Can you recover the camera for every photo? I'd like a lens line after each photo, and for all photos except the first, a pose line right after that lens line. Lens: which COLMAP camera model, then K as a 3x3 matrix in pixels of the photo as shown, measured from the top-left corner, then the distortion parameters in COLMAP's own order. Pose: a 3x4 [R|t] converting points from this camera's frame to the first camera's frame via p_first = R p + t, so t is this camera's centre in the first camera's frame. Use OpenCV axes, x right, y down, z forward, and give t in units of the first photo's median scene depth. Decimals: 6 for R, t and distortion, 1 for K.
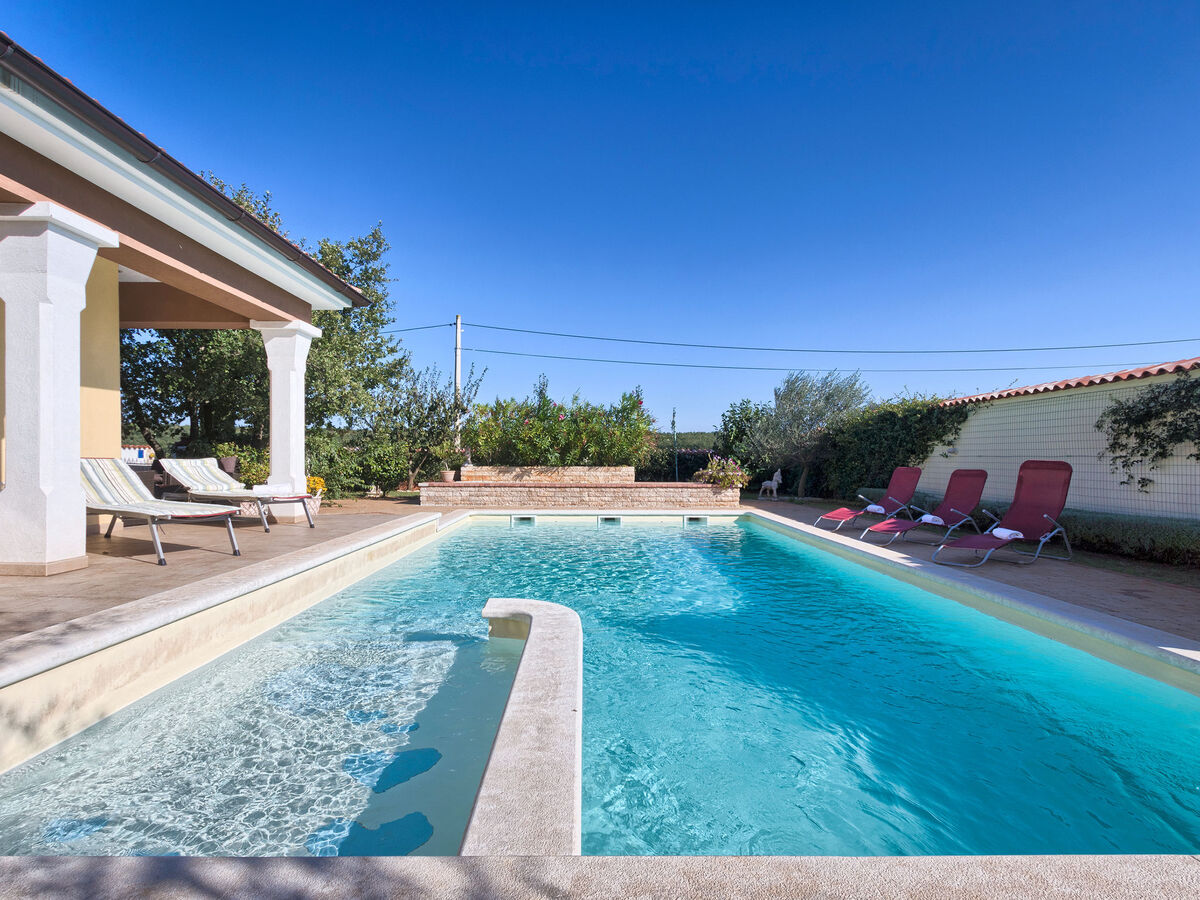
lens RADIAL K [[625.4, 0, 593.5], [0, 625.4, 456.3], [0, 0, 1]] dist [0.001794, 0.000100]
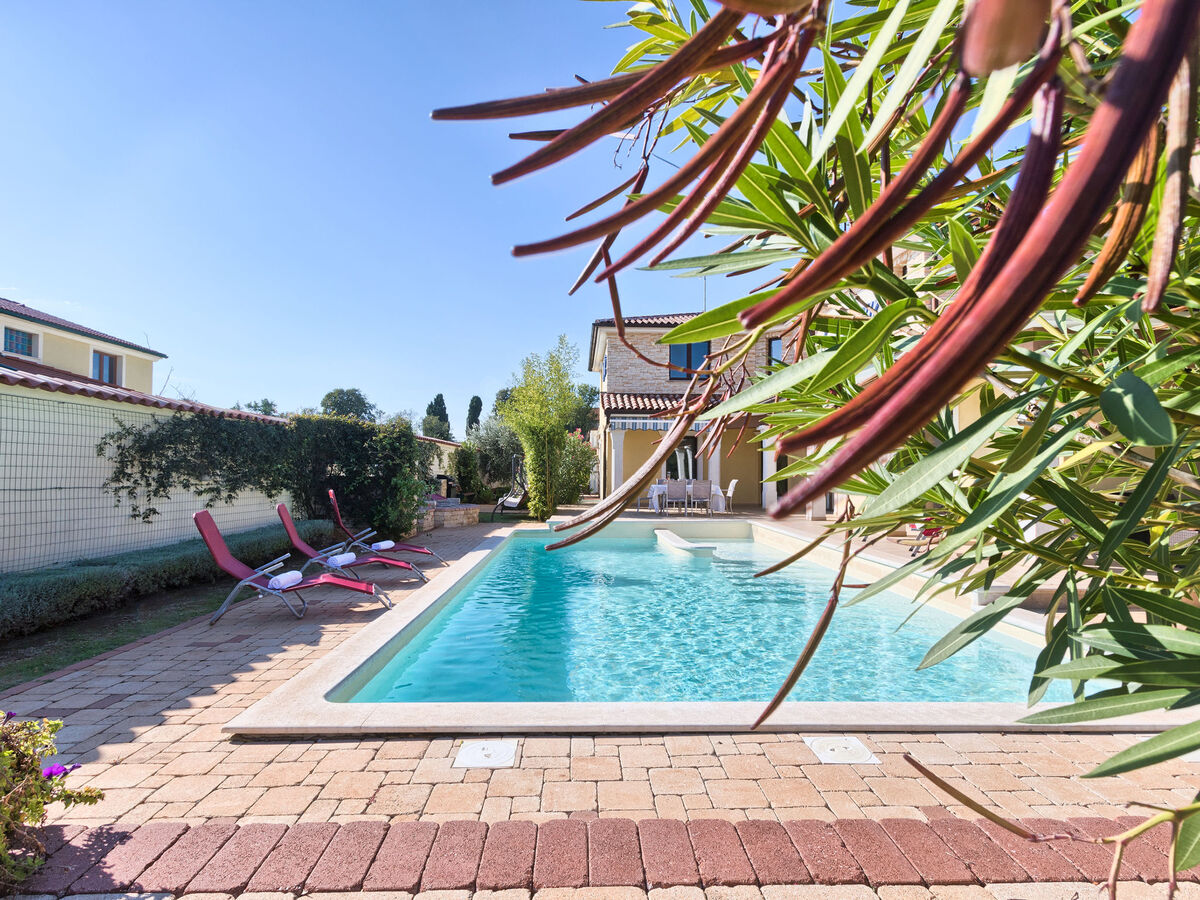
lens RADIAL K [[626.1, 0, 598.0], [0, 626.1, 459.0], [0, 0, 1]] dist [0.004548, -0.000616]
pose [[-0.999665, -0.011584, -0.023131, 0.125912], [-0.010939, 0.999553, -0.027824, -0.014617], [0.023443, -0.027561, -0.999345, 1.253233]]
